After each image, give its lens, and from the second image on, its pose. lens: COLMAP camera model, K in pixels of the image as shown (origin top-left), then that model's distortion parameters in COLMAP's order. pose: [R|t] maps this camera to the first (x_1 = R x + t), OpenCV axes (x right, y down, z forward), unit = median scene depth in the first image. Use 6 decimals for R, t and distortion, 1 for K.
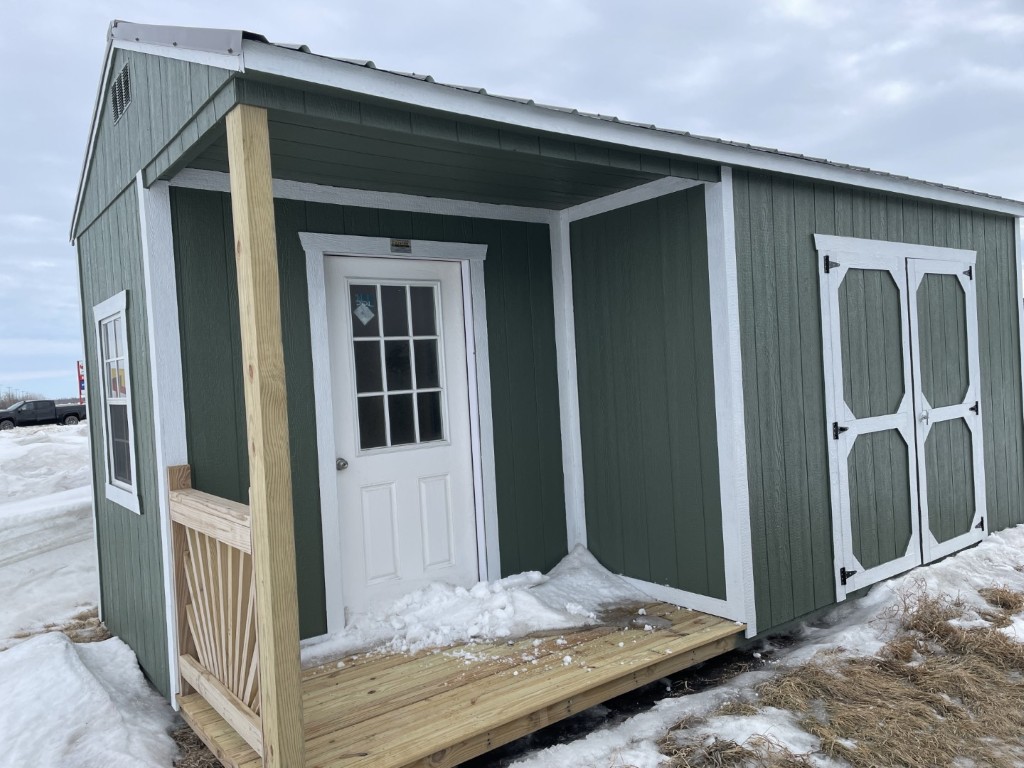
lens RADIAL K [[773.4, 0, 513.6], [0, 773.4, 375.9], [0, 0, 1]] dist [0.059480, -0.018909]
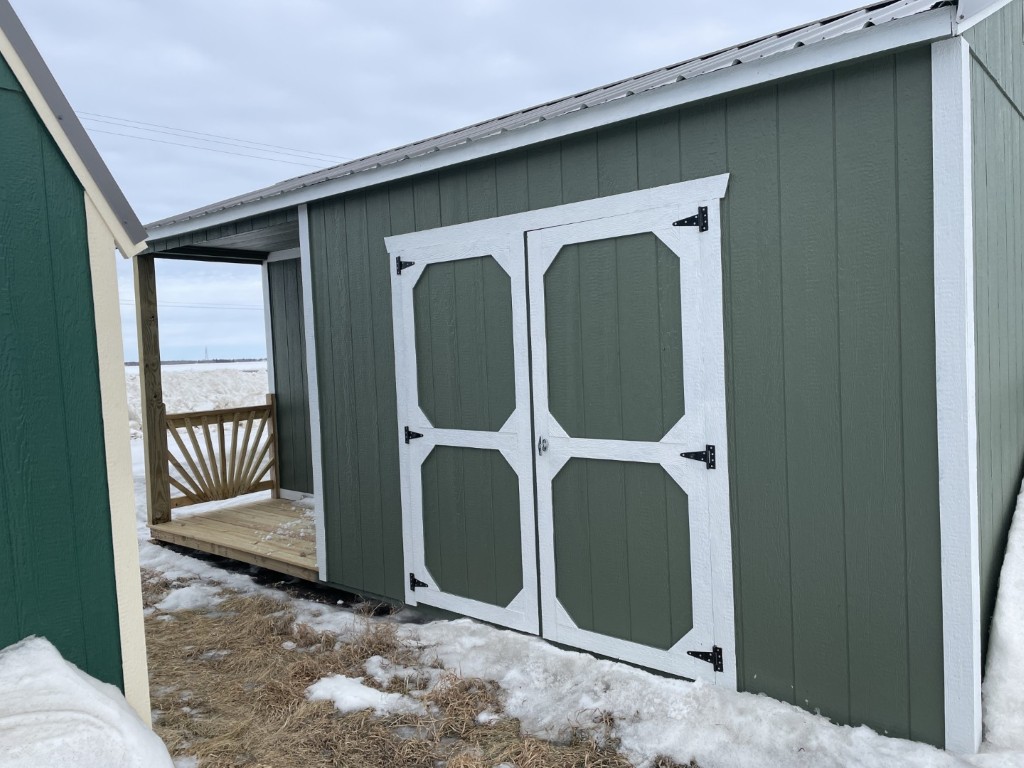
lens RADIAL K [[773.4, 0, 538.5], [0, 773.4, 365.2], [0, 0, 1]] dist [0.059480, -0.018909]
pose [[0.219167, 0.070501, -0.973137, 1.384593], [0.015500, 0.997009, 0.075721, -0.088010], [0.975564, -0.031679, 0.217418, 0.947062]]
